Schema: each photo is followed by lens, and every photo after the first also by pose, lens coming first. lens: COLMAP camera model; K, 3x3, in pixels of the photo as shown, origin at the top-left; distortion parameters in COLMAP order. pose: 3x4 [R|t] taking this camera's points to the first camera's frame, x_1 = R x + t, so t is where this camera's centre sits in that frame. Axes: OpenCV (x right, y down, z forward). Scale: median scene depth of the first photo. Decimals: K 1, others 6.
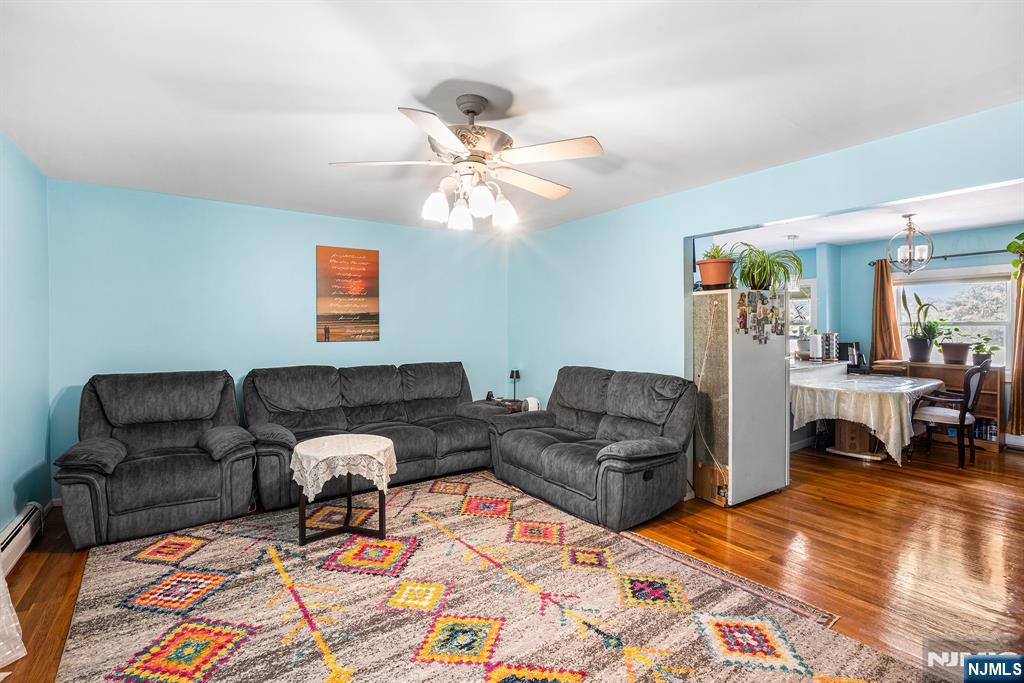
lens RADIAL K [[464.8, 0, 524.8], [0, 464.8, 335.1], [0, 0, 1]] dist [-0.050963, 0.018818]
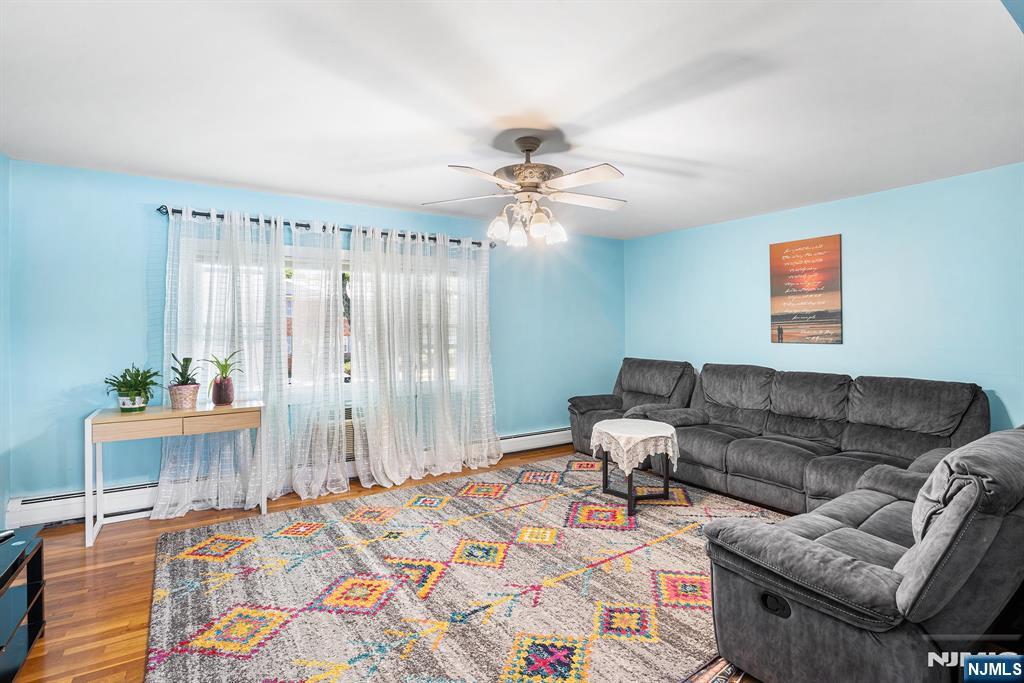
lens RADIAL K [[464.8, 0, 524.8], [0, 464.8, 335.1], [0, 0, 1]] dist [-0.050963, 0.018818]
pose [[-0.003276, 0.011143, -0.999933, 0.889463], [-0.013021, 0.999853, 0.011185, -0.009391], [0.999910, 0.013056, -0.003131, 0.805139]]
